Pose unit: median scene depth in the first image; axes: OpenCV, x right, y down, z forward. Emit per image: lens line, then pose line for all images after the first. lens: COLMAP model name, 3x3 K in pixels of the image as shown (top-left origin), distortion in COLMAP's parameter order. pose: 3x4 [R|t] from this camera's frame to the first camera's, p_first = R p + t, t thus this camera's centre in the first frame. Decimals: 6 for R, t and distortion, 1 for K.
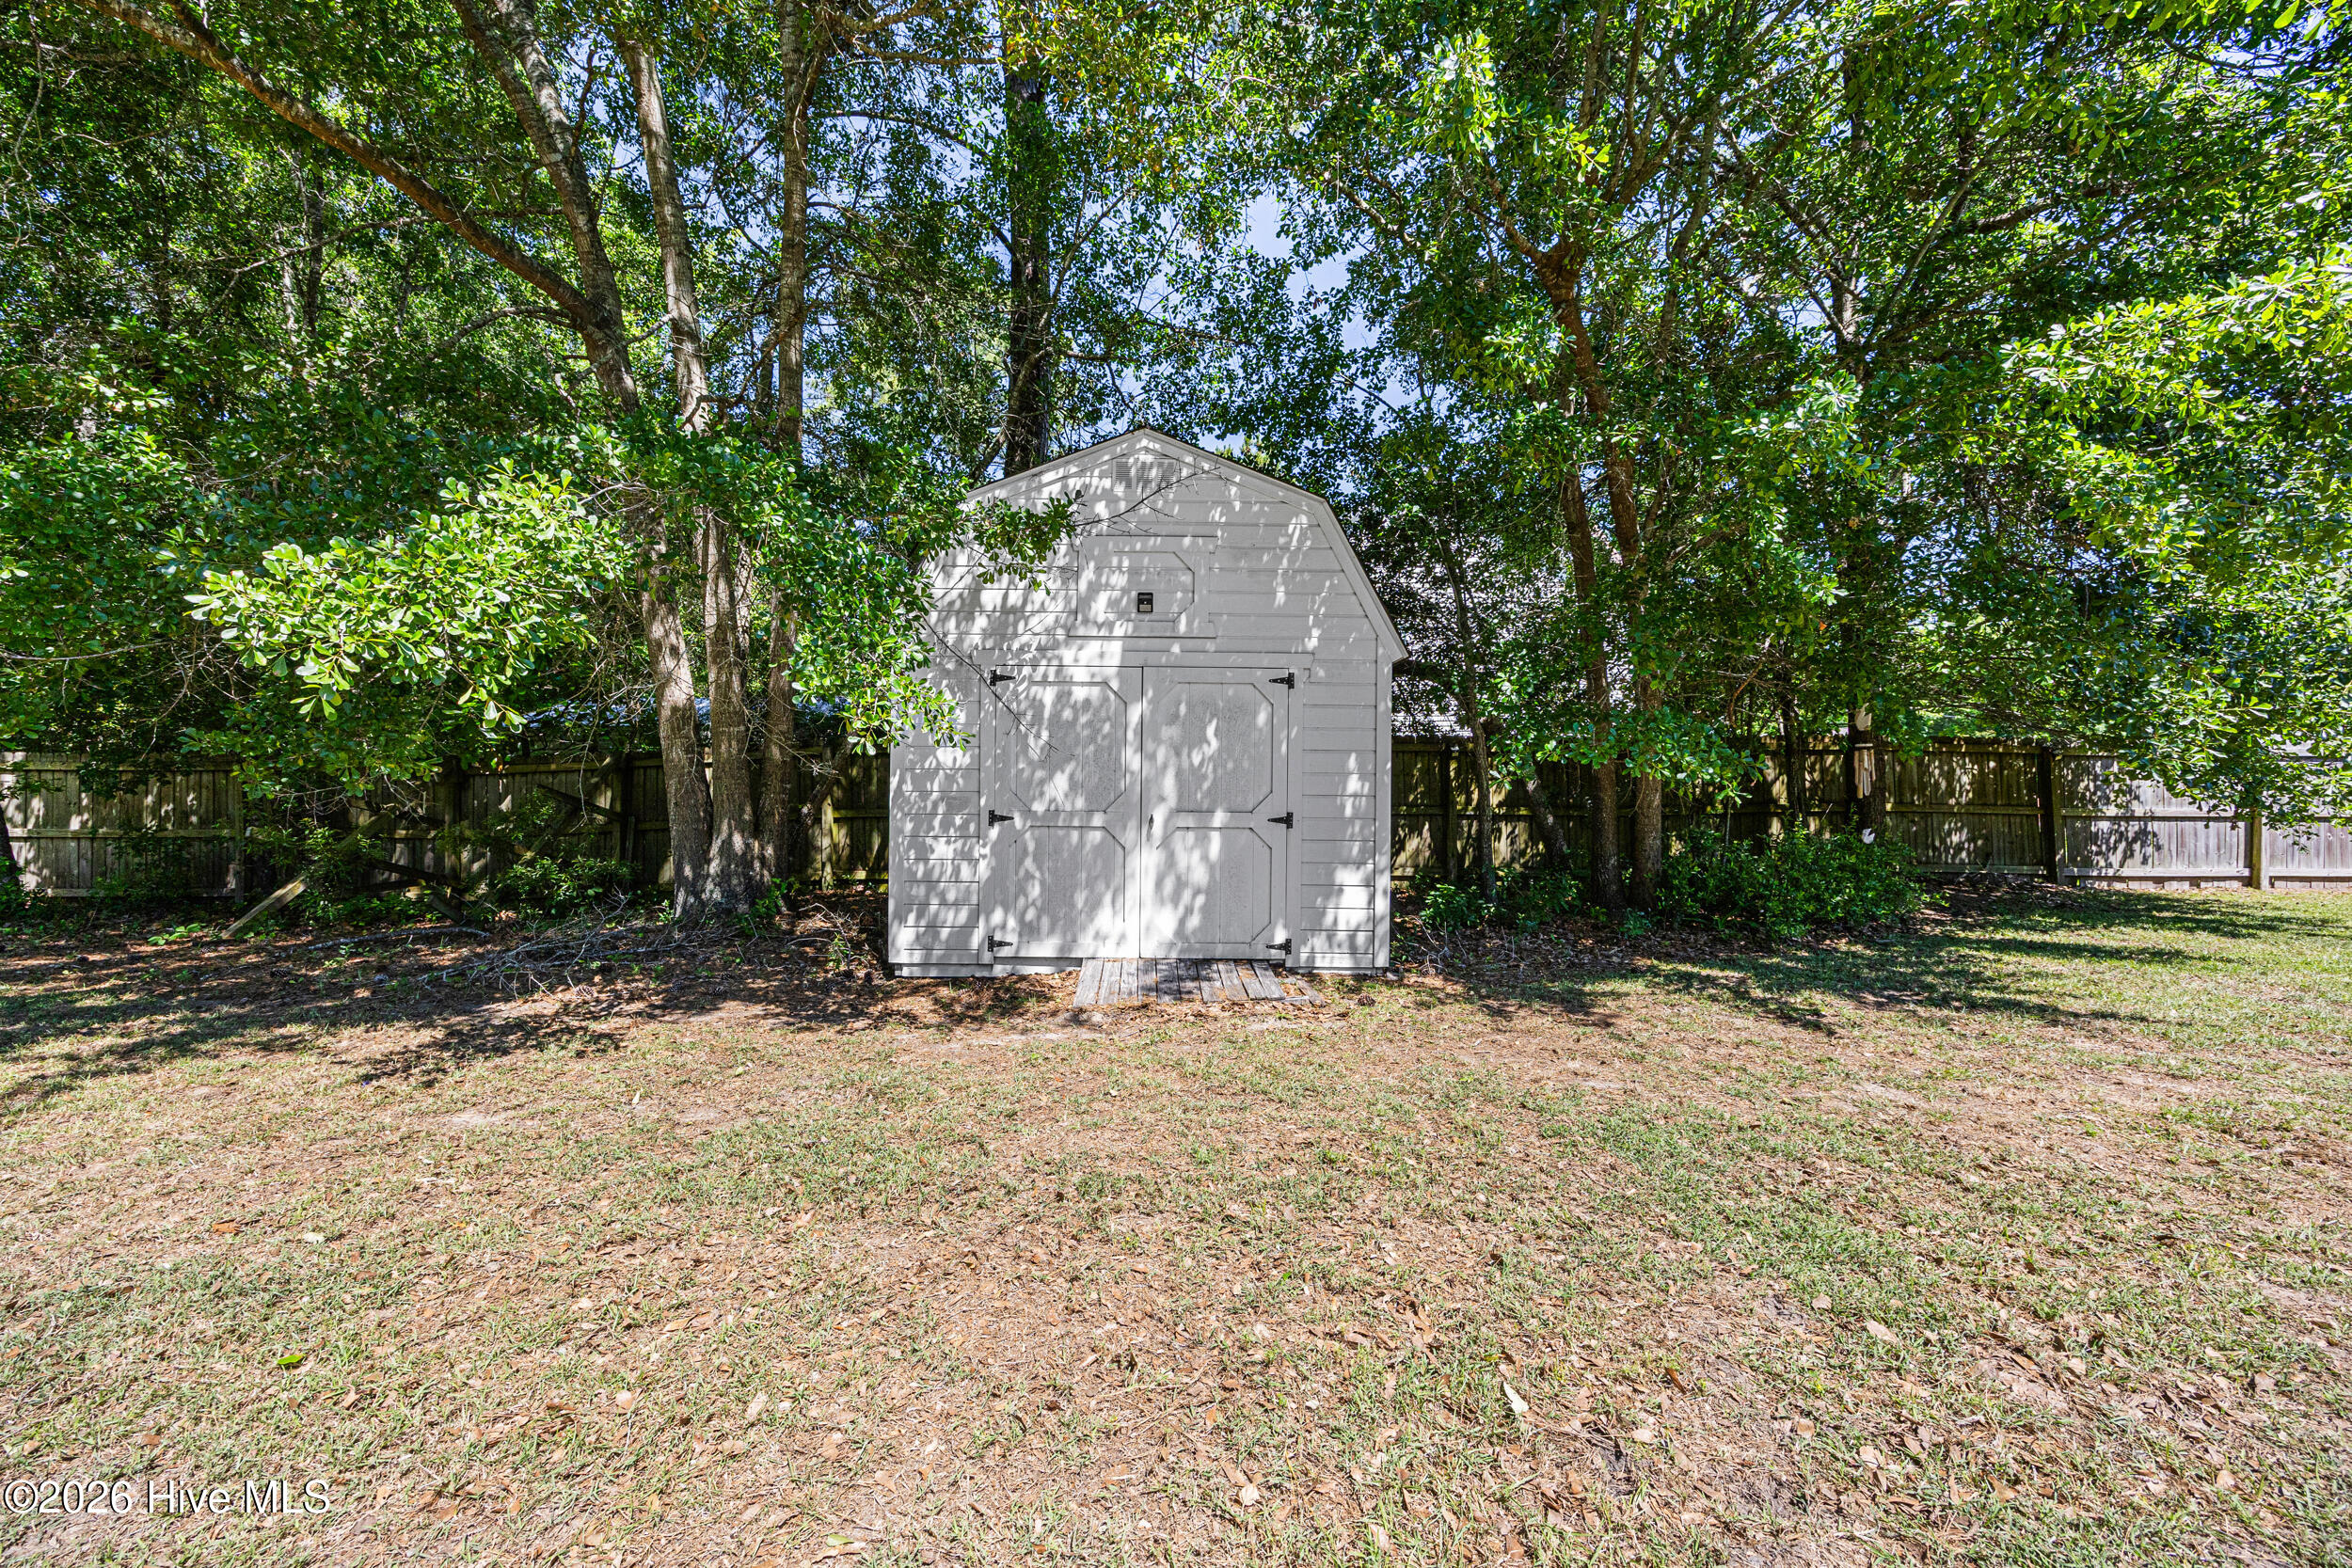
lens RADIAL K [[892.6, 0, 1174.0], [0, 892.6, 769.7], [0, 0, 1]] dist [-0.007155, -0.000028]
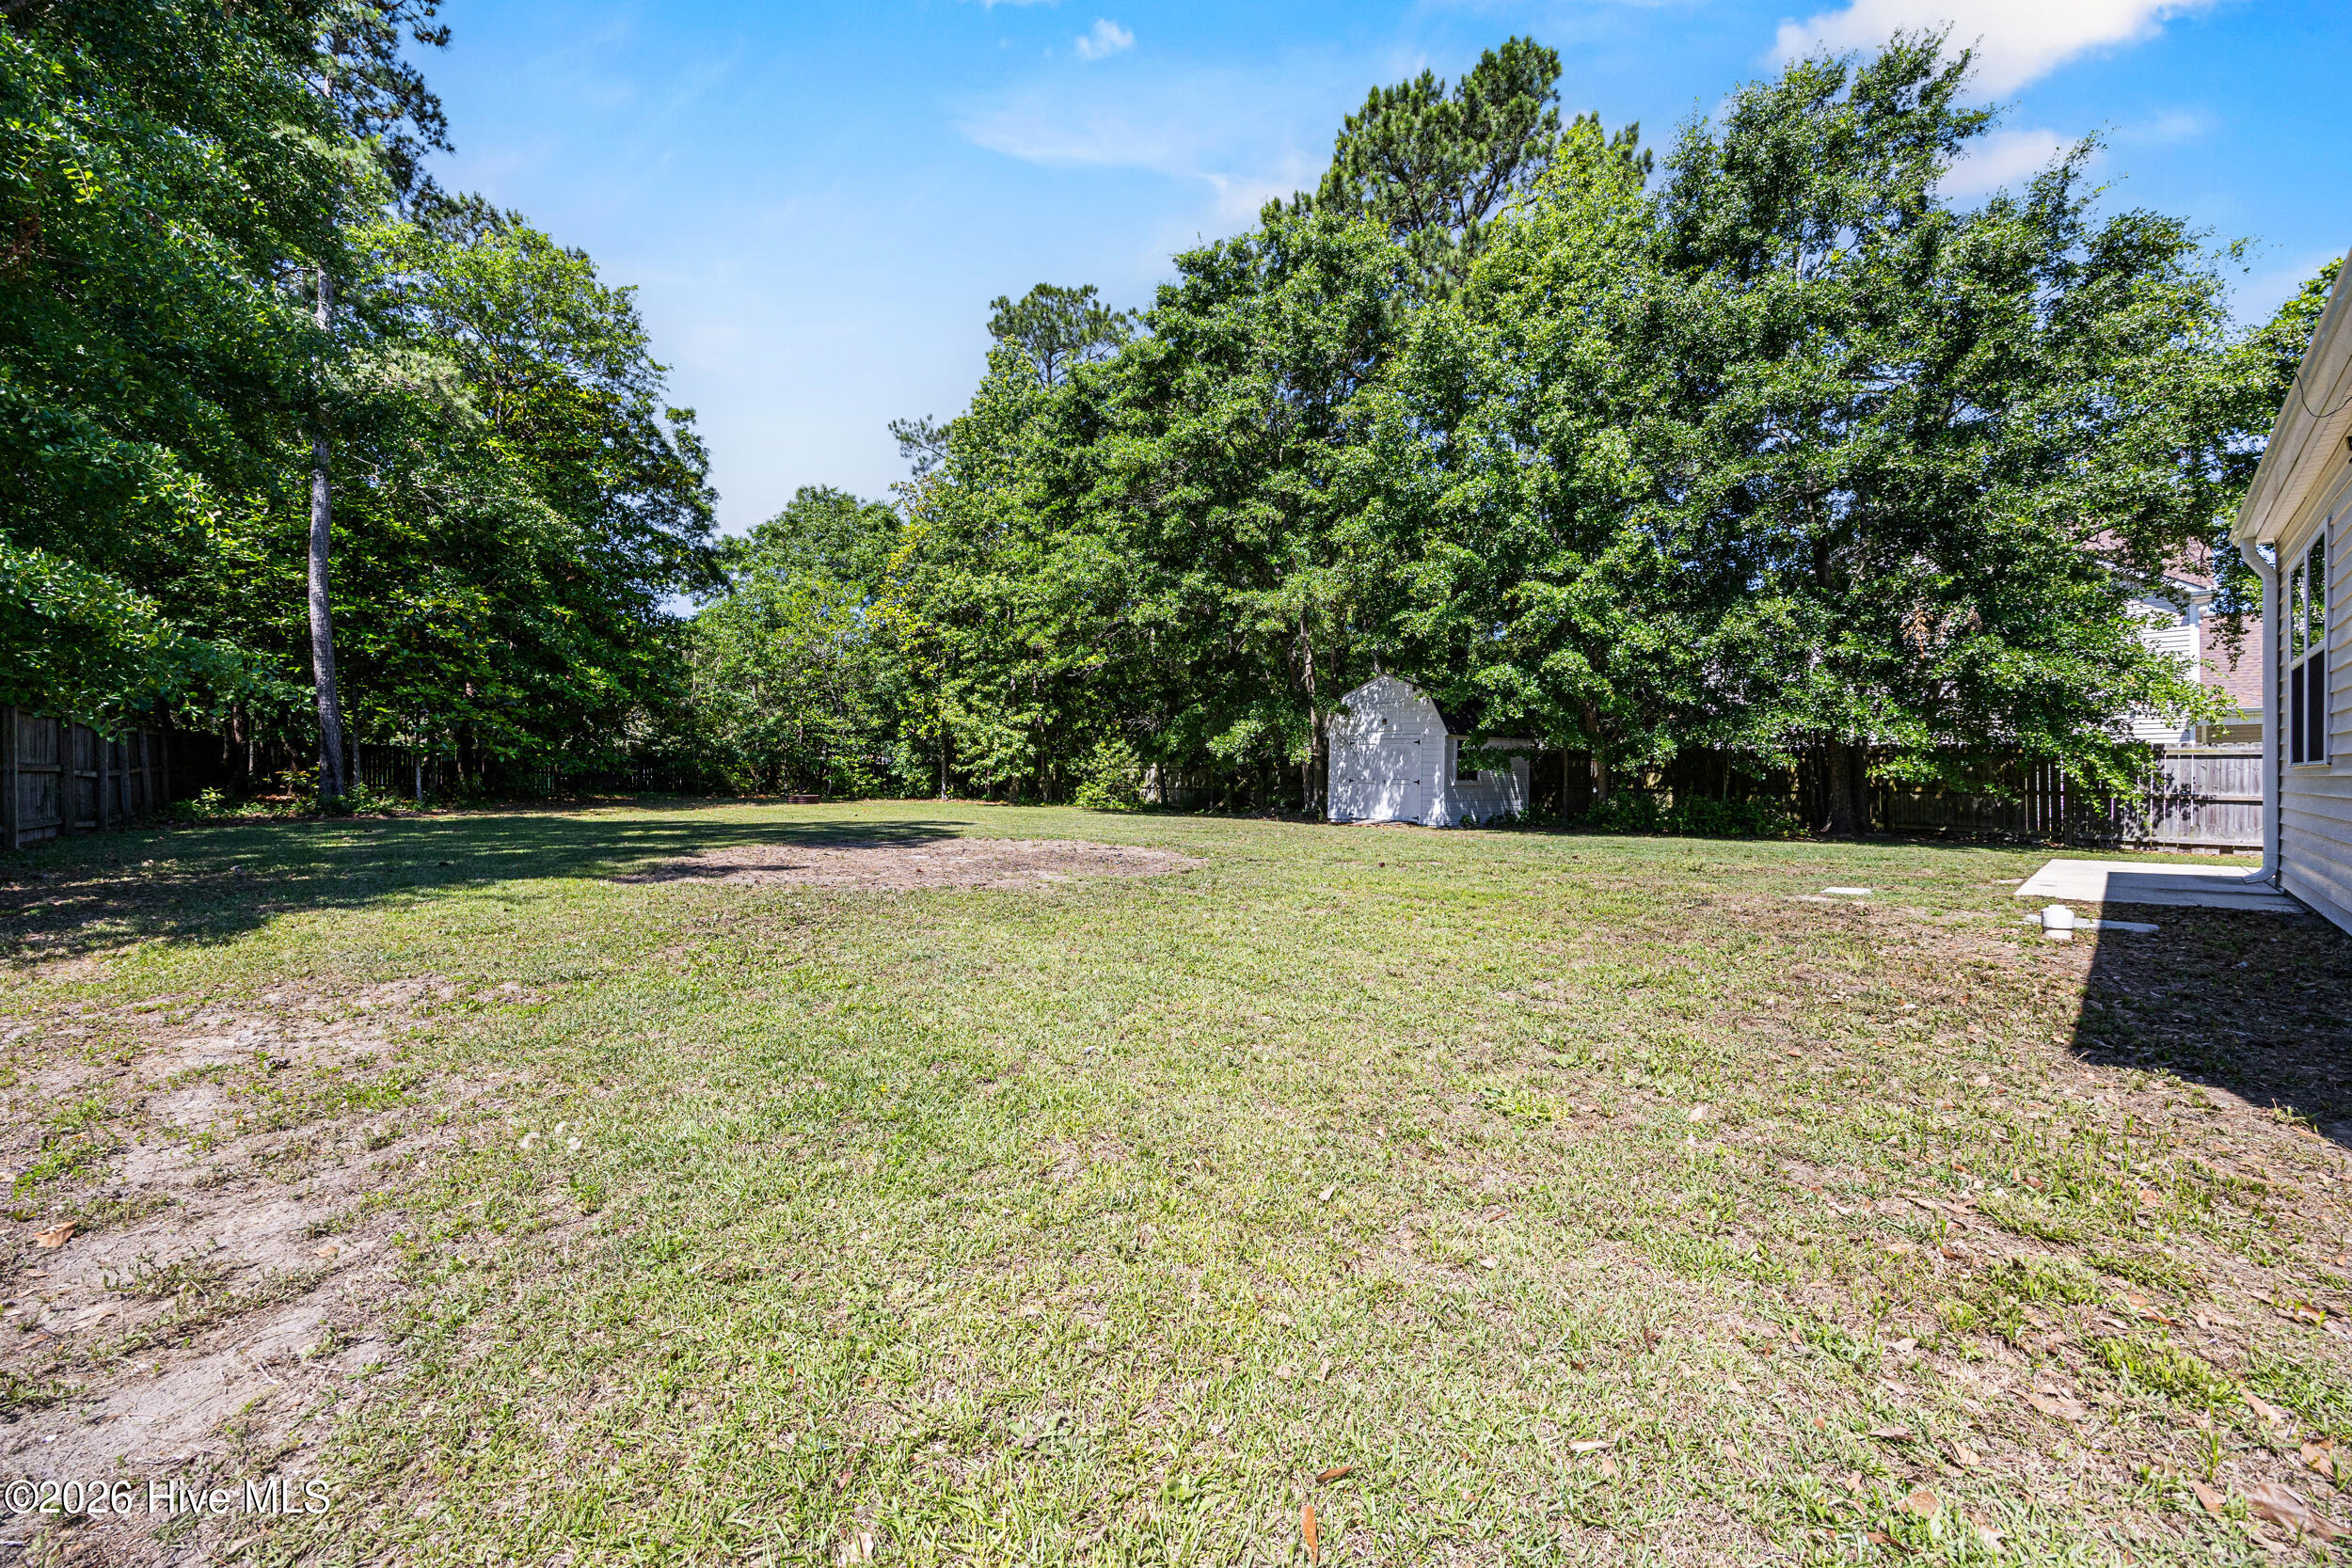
lens RADIAL K [[892.6, 0, 1176.2], [0, 892.6, 769.4], [0, 0, 1]] dist [-0.007155, -0.000028]
pose [[0.649506, 0.011736, -0.760266, 2.159904], [-0.004784, 0.999924, 0.011349, -0.035559], [0.760342, -0.003734, 0.649513, -1.985052]]
